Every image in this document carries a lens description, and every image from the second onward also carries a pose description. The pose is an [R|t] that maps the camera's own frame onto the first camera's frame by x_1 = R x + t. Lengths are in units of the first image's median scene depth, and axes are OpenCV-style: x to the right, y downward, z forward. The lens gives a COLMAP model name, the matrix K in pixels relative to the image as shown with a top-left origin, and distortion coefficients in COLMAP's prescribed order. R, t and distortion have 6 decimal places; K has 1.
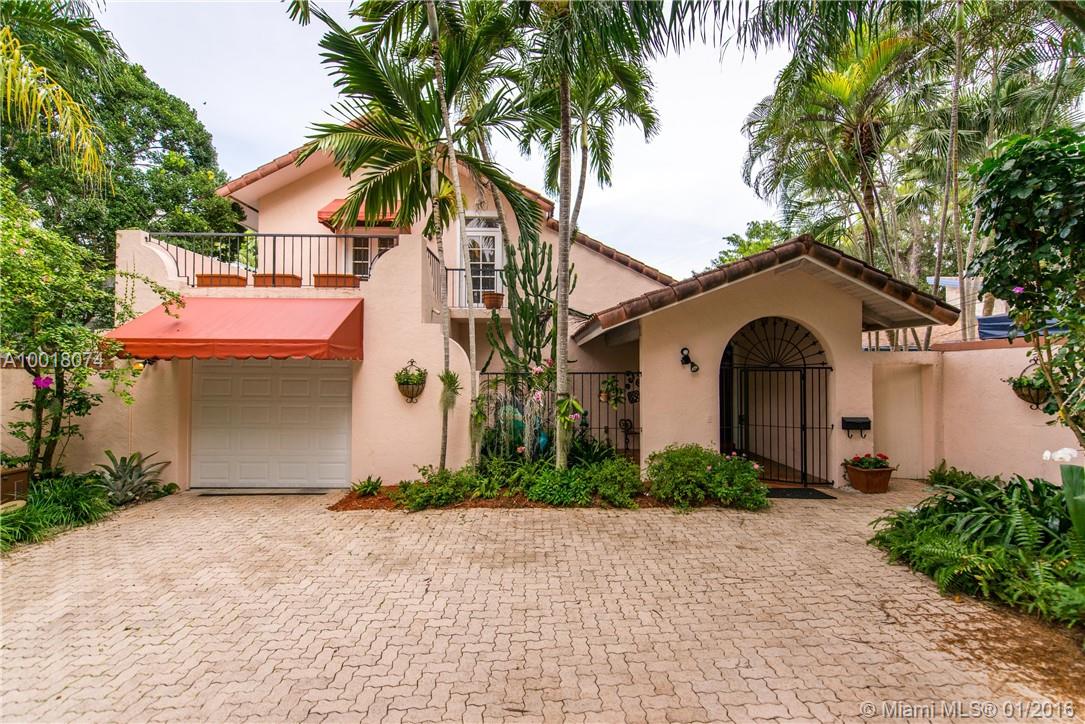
lens RADIAL K [[428.8, 0, 544.6], [0, 428.8, 361.1], [0, 0, 1]] dist [0.008038, -0.002167]
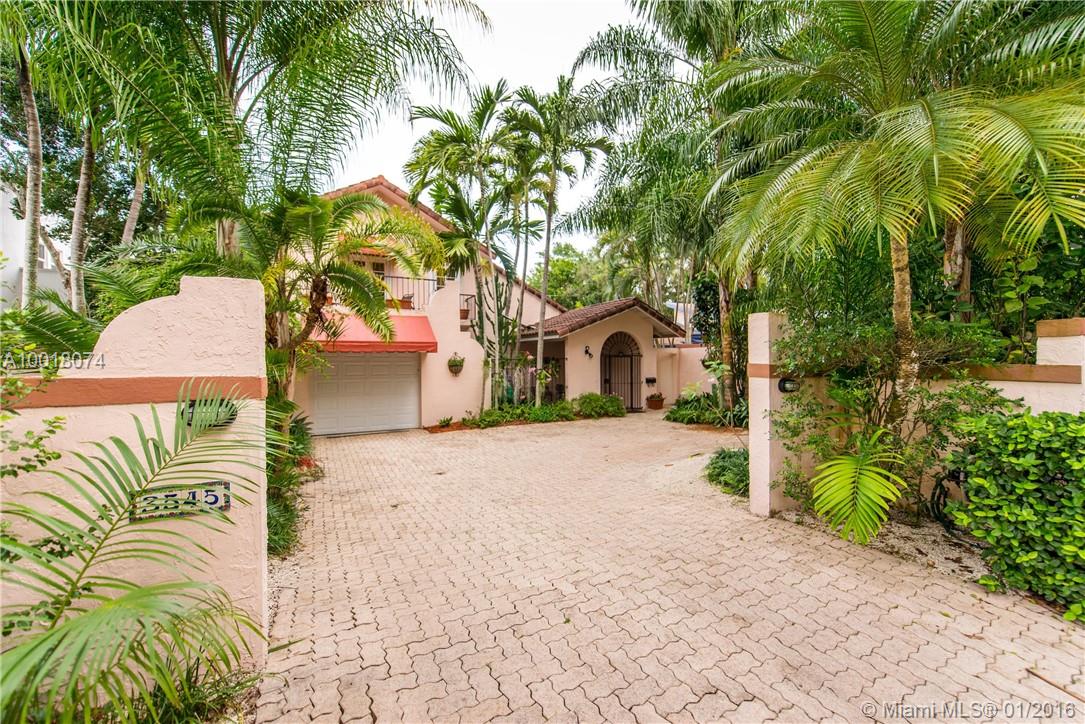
lens RADIAL K [[428.8, 0, 541.2], [0, 428.8, 356.7], [0, 0, 1]] dist [0.008038, -0.002167]
pose [[0.890103, -0.005375, 0.455727, -0.806237], [0.000936, 0.999950, 0.009964, -0.000495], [-0.455758, -0.008442, 0.890064, -0.730203]]
